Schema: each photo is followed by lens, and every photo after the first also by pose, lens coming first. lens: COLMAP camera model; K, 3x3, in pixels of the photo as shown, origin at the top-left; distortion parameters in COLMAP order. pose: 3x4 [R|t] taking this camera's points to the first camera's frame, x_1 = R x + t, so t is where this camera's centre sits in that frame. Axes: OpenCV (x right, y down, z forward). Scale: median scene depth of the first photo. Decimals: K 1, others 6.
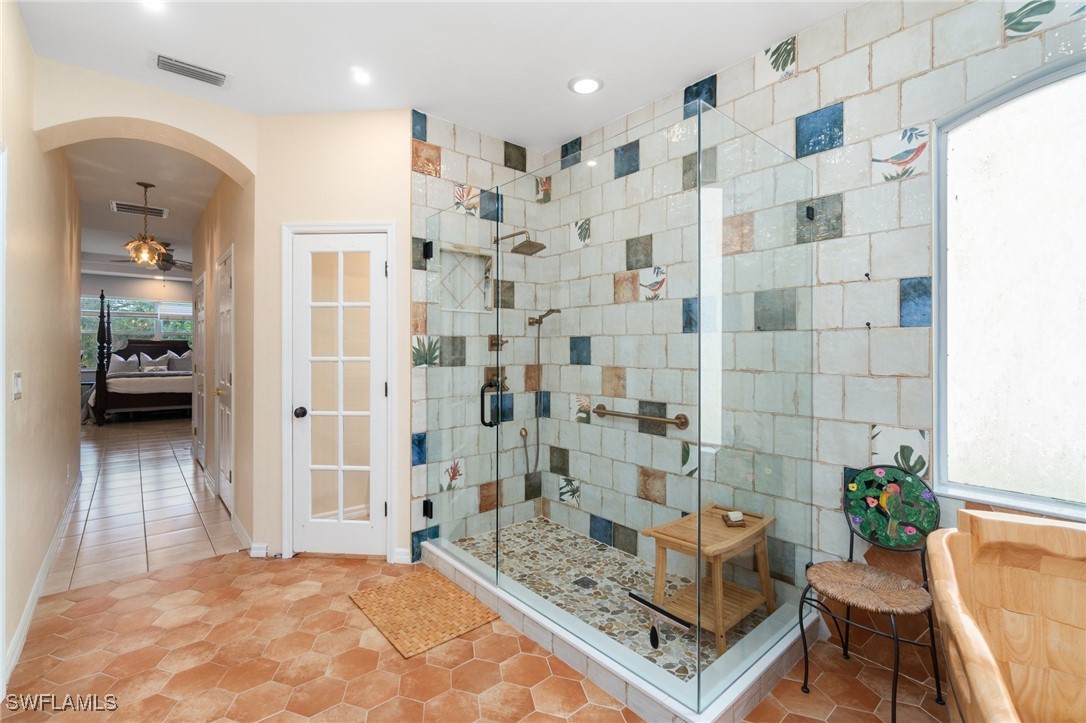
lens RADIAL K [[466.9, 0, 536.4], [0, 466.9, 355.4], [0, 0, 1]] dist [0.000044, 0.000197]
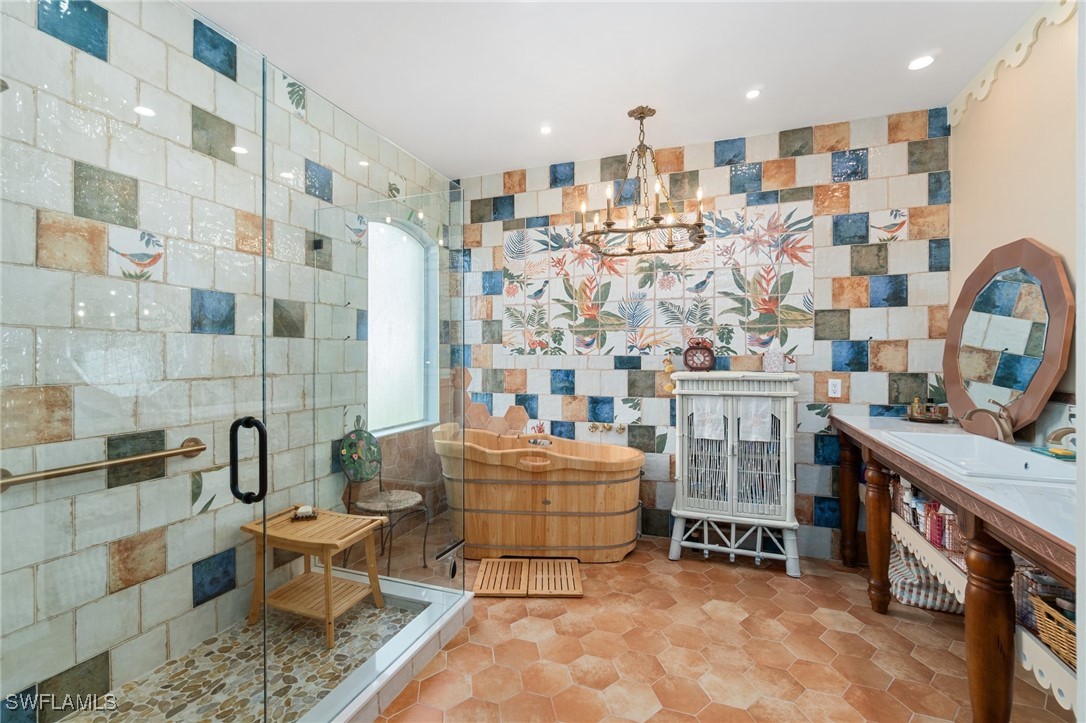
lens RADIAL K [[466.9, 0, 536.4], [0, 466.9, 355.4], [0, 0, 1]] dist [0.000044, 0.000197]
pose [[-0.458170, -0.008648, 0.888823, -0.630491], [0.001506, 0.999944, 0.010506, -0.017763], [-0.888863, 0.006152, -0.458131, 0.843130]]
